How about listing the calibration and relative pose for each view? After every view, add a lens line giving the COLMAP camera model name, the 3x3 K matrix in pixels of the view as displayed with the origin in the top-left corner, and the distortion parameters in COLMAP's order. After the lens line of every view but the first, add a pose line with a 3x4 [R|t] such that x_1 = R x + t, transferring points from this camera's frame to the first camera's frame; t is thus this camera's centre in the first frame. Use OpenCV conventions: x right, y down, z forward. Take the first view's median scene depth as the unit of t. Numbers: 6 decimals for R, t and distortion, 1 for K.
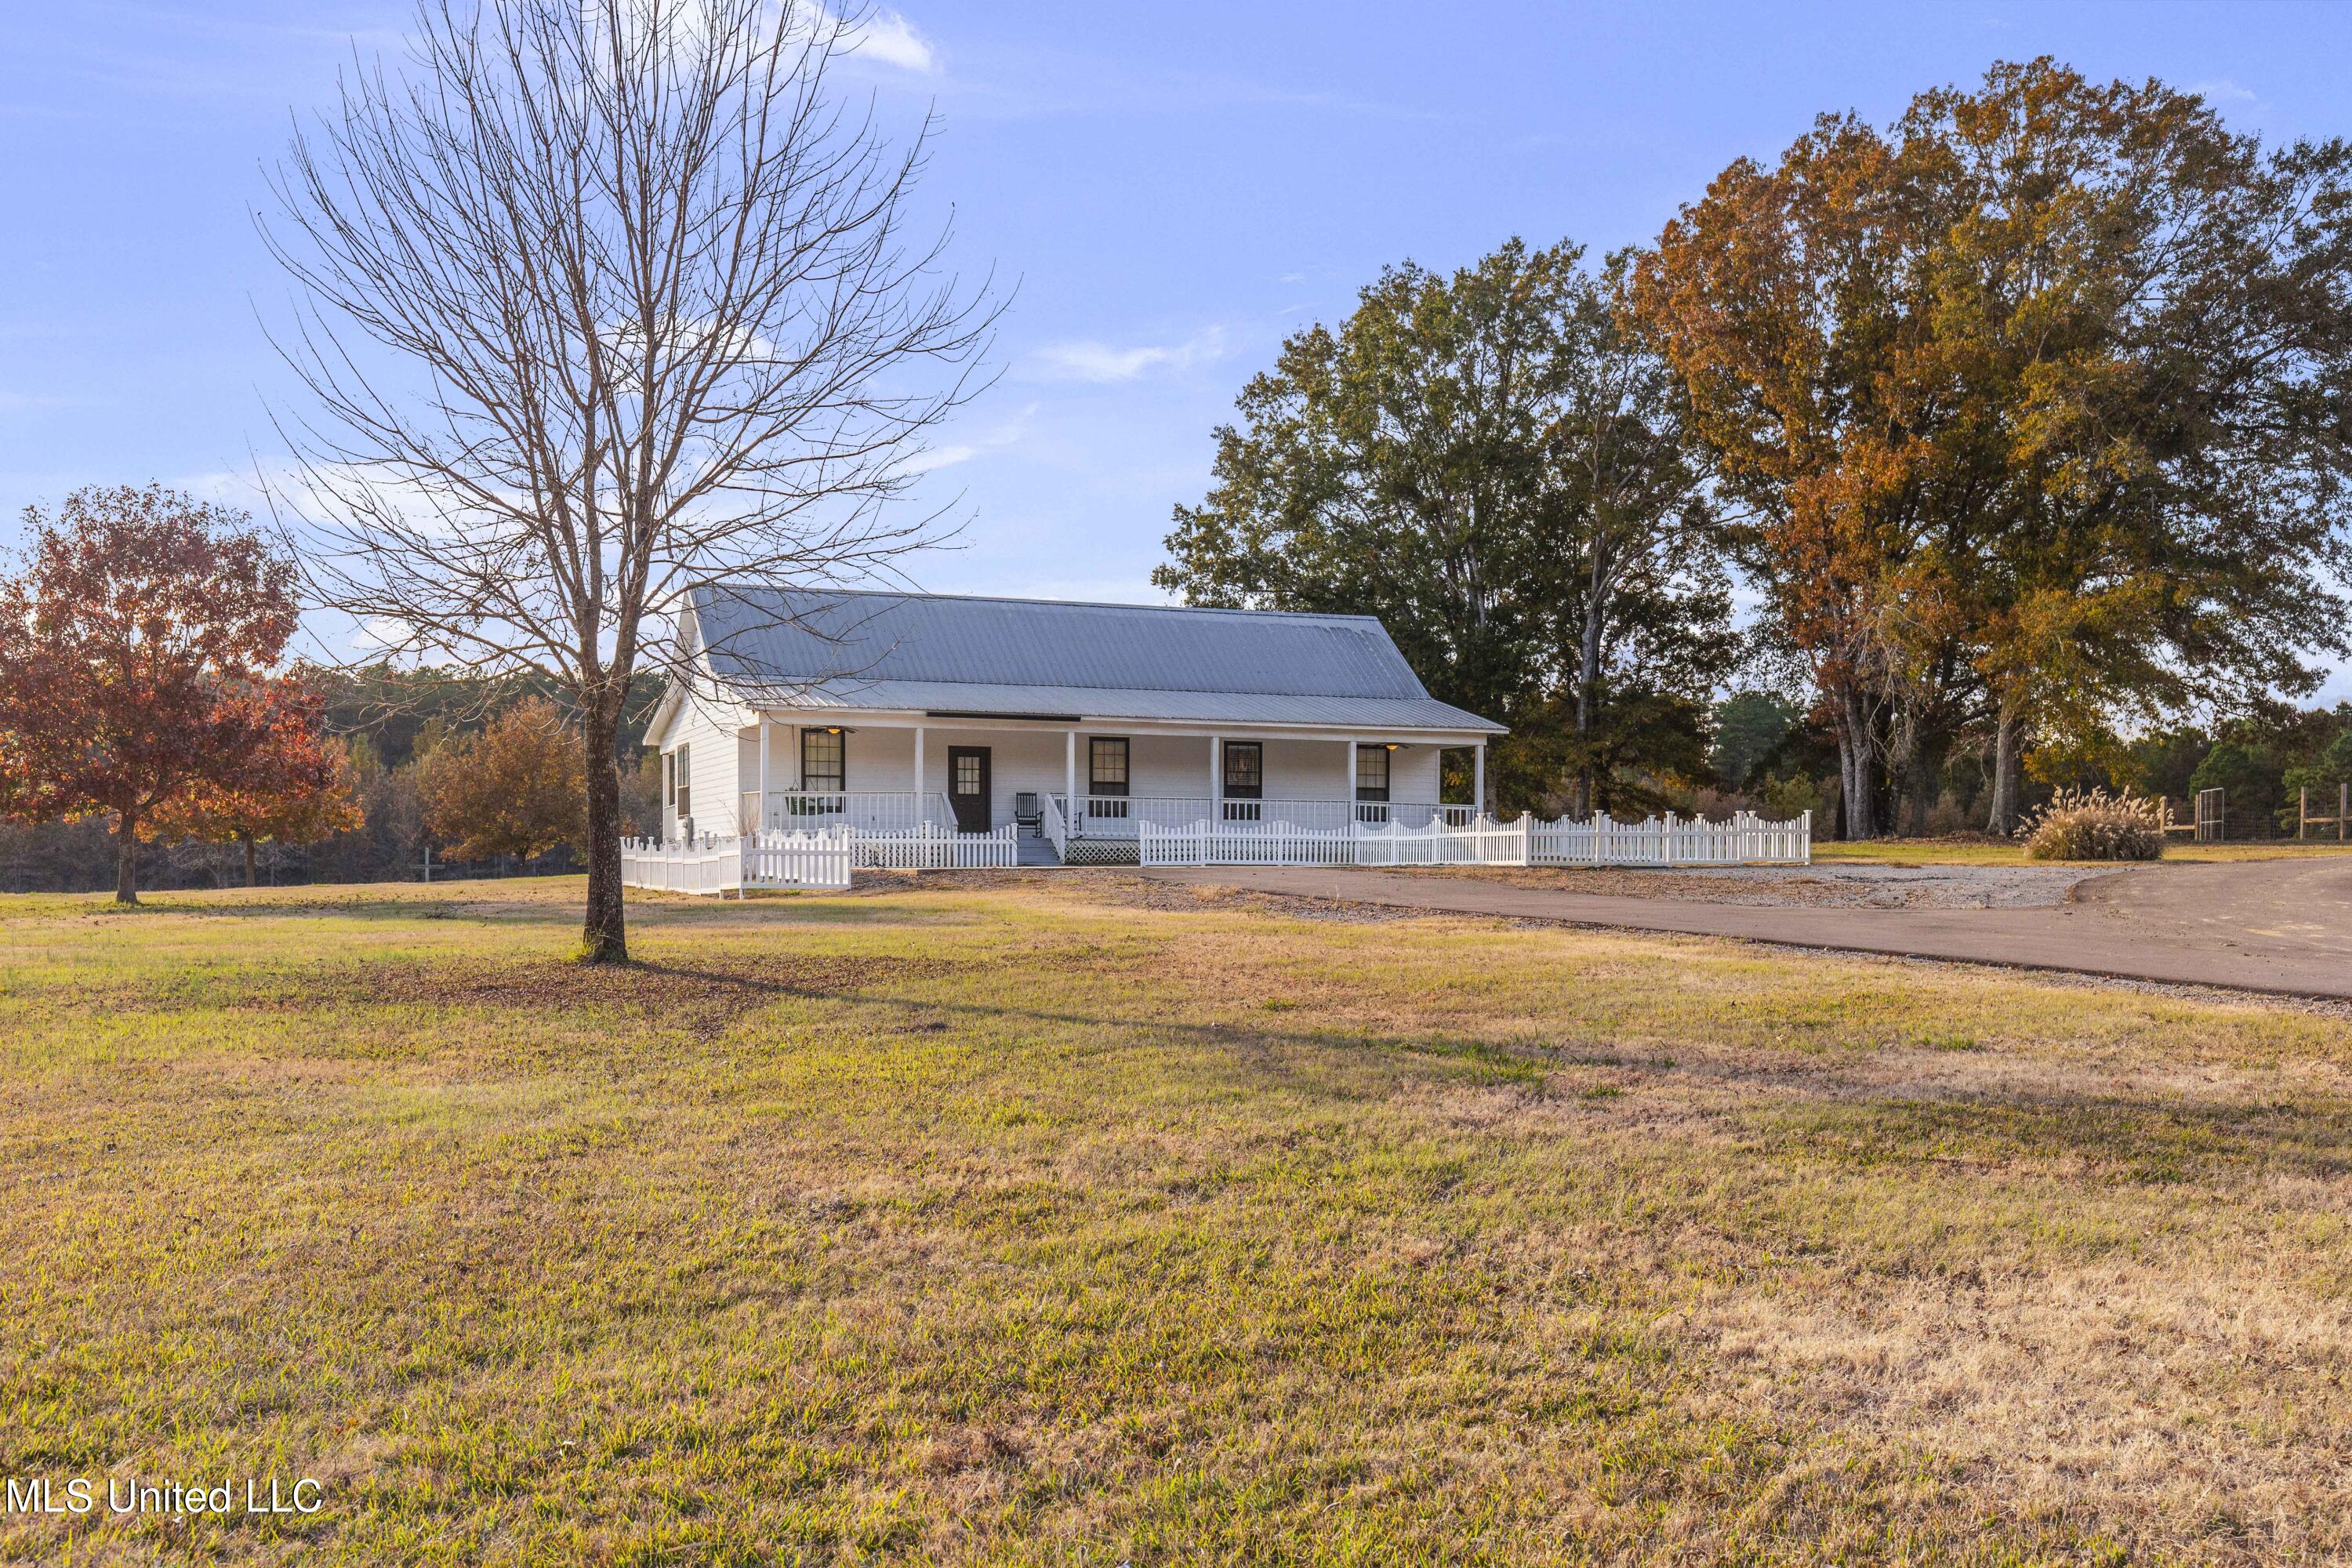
lens RADIAL K [[2359.0, 0, 1173.8], [0, 2359.0, 794.6], [0, 0, 1]] dist [0.010836, 0.000000]
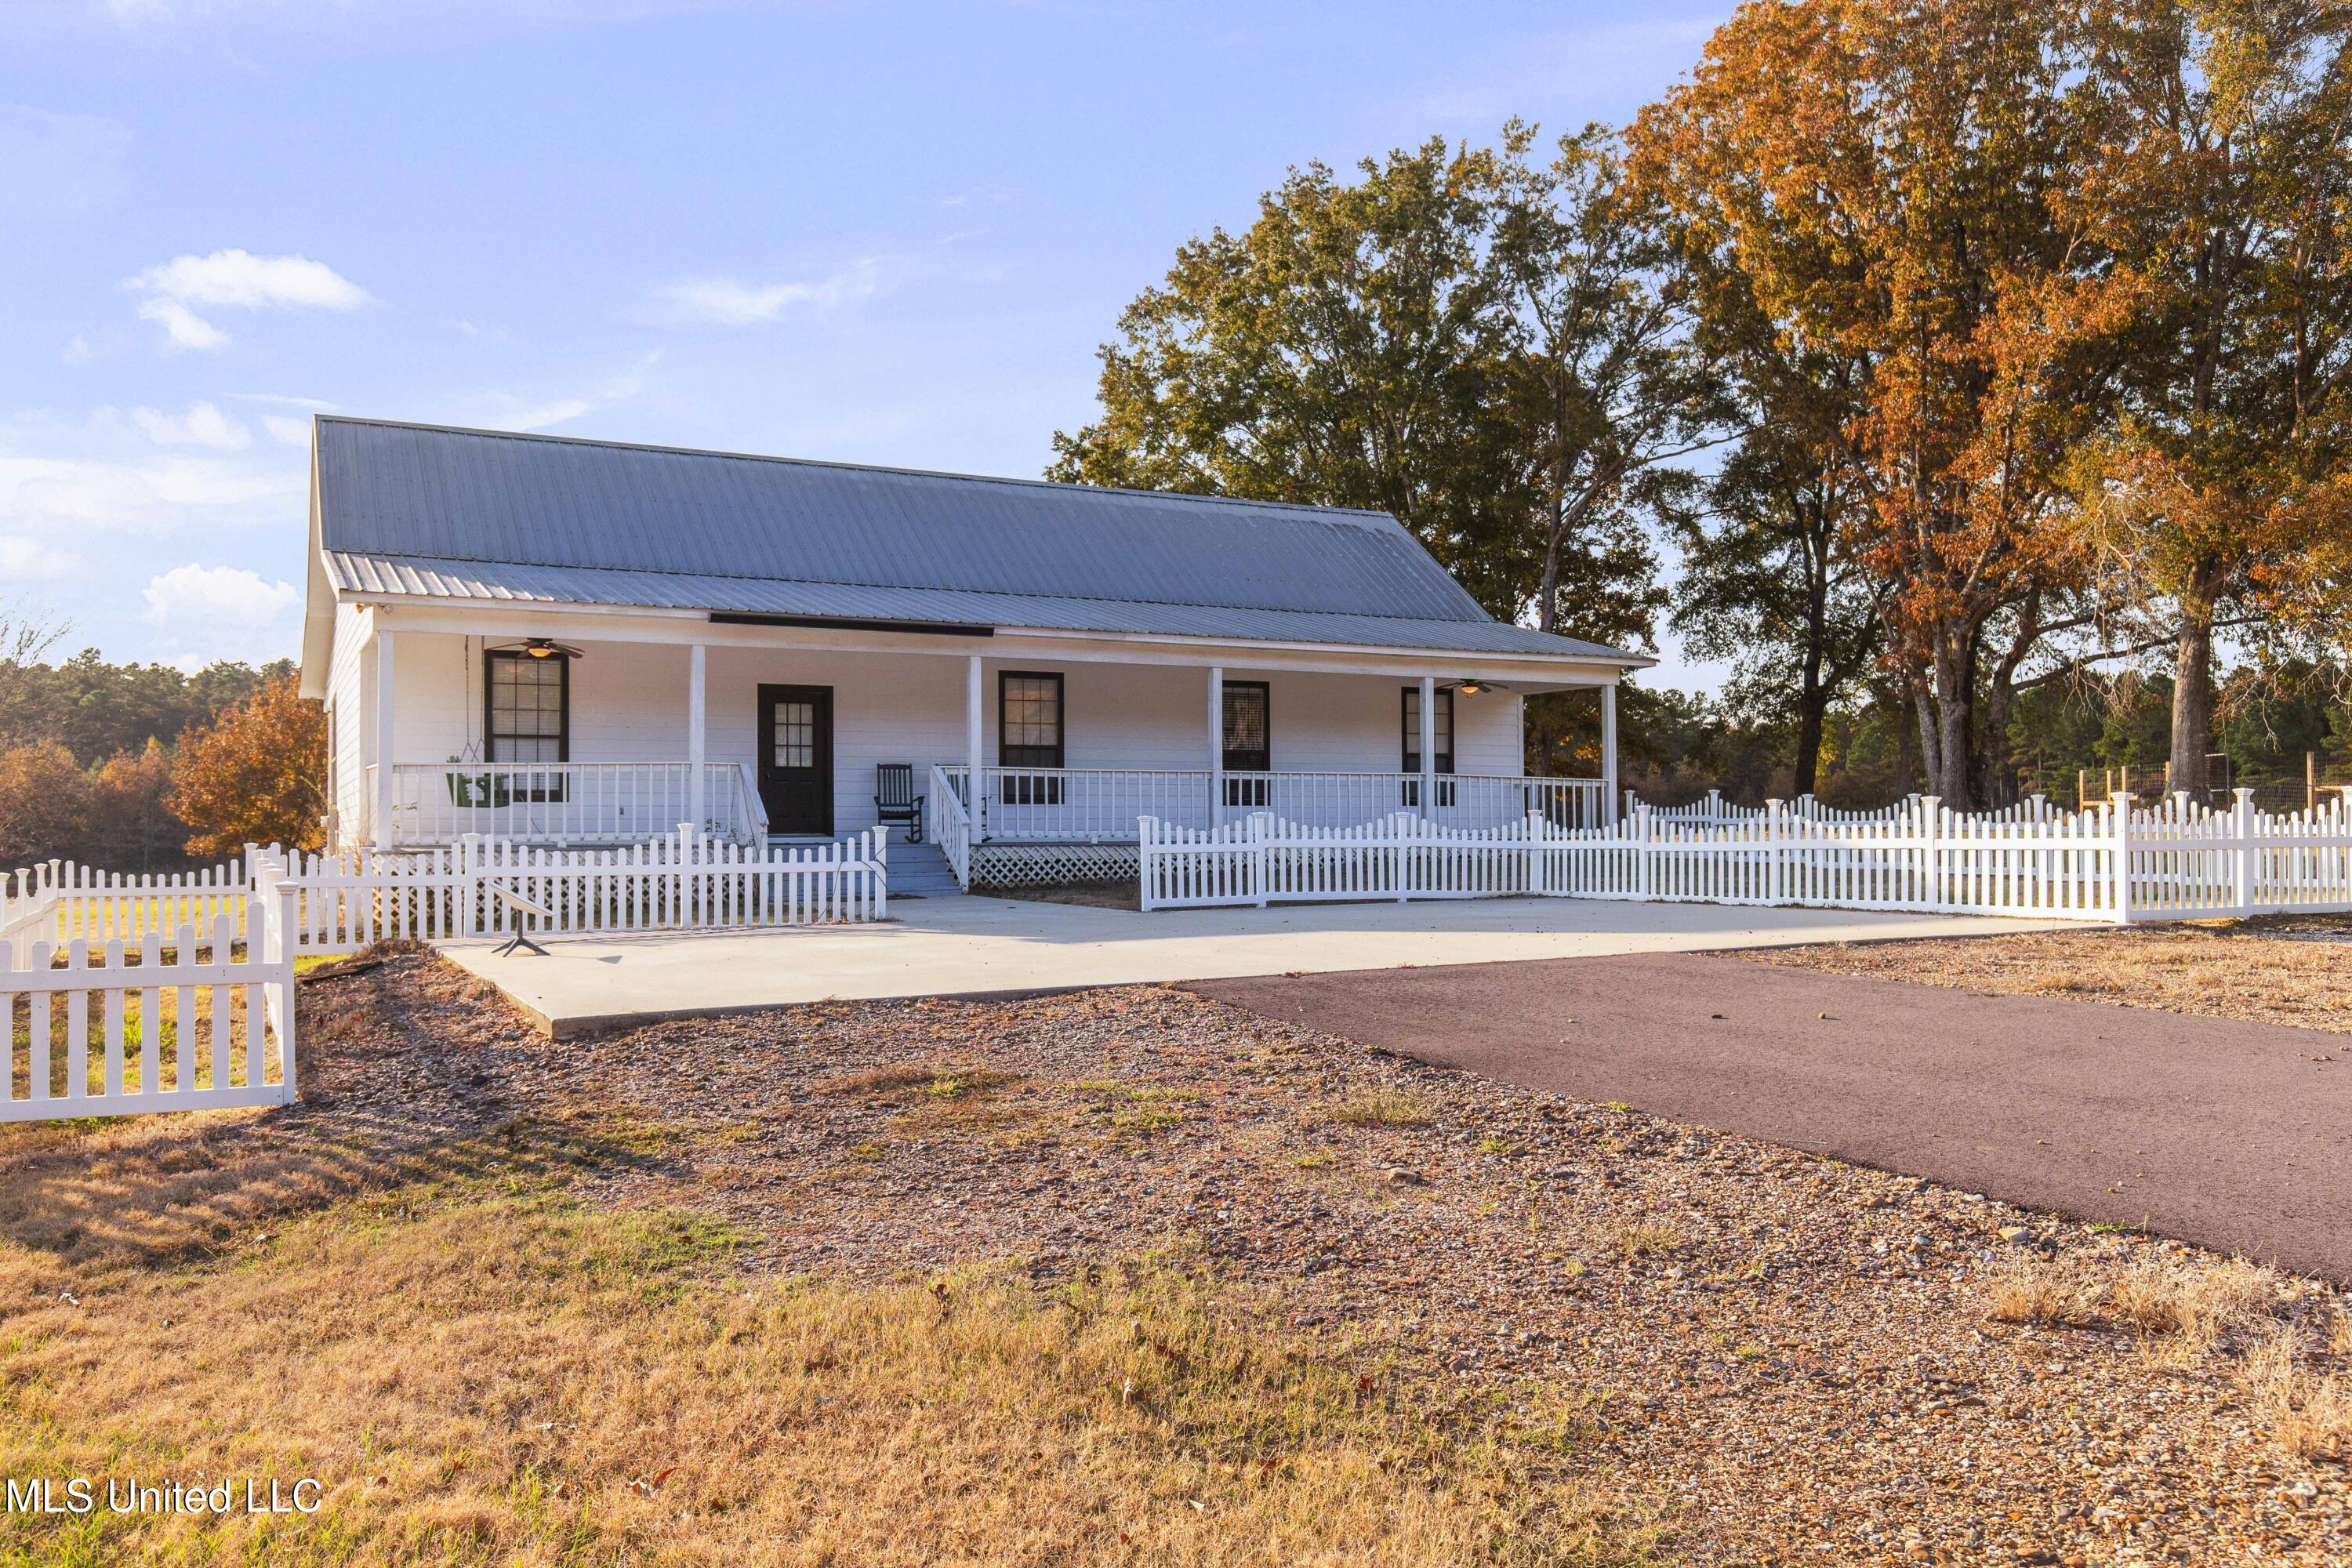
lens RADIAL K [[1778.6, 0, 1189.3], [0, 1778.6, 775.6], [0, 0, 1]] dist [-0.000920, -0.001300]
pose [[0.993484, -0.007686, 0.113709, -0.038523], [0.007442, 0.999969, 0.002576, 0.001437], [-0.113726, -0.001713, 0.993511, 0.531003]]
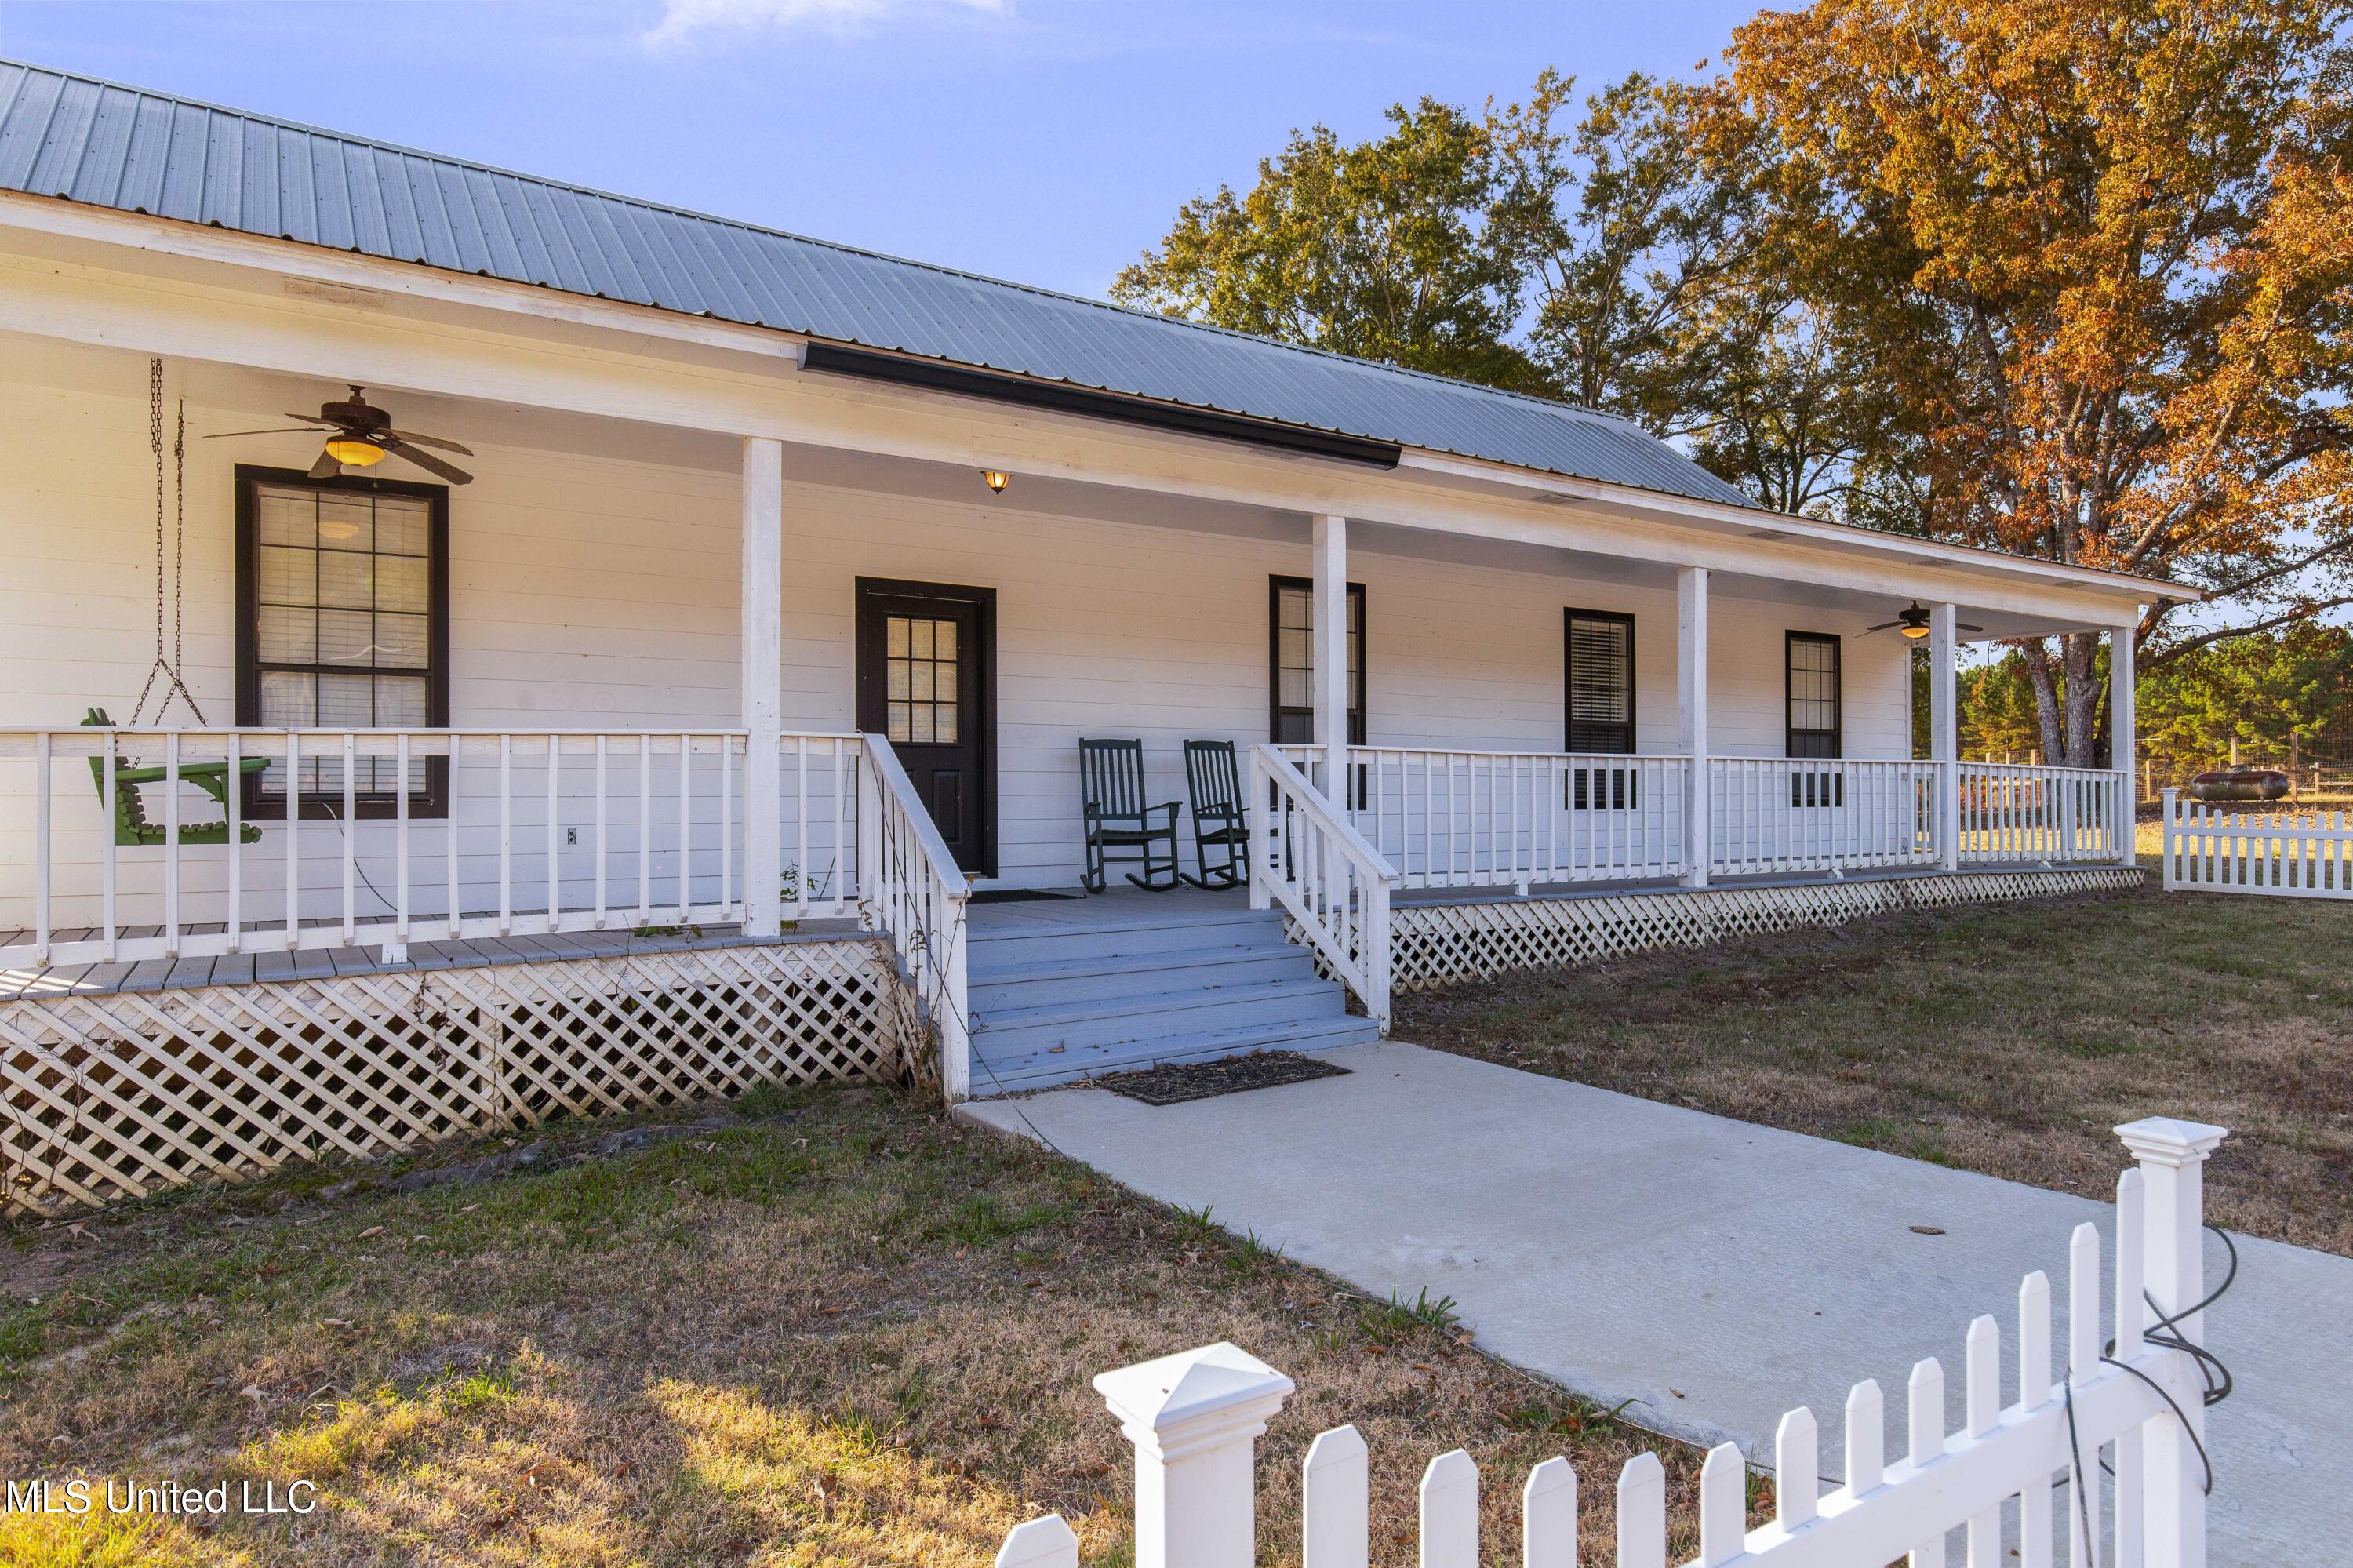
lens RADIAL K [[1400.8, 0, 1172.2], [0, 1400.8, 767.6], [0, 0, 1]] dist [-0.010202, -0.000345]
pose [[0.978986, -0.005315, 0.203860, -0.088502], [0.003244, 0.999940, 0.010491, 0.000973], [-0.203904, -0.009609, 0.978944, 0.788211]]
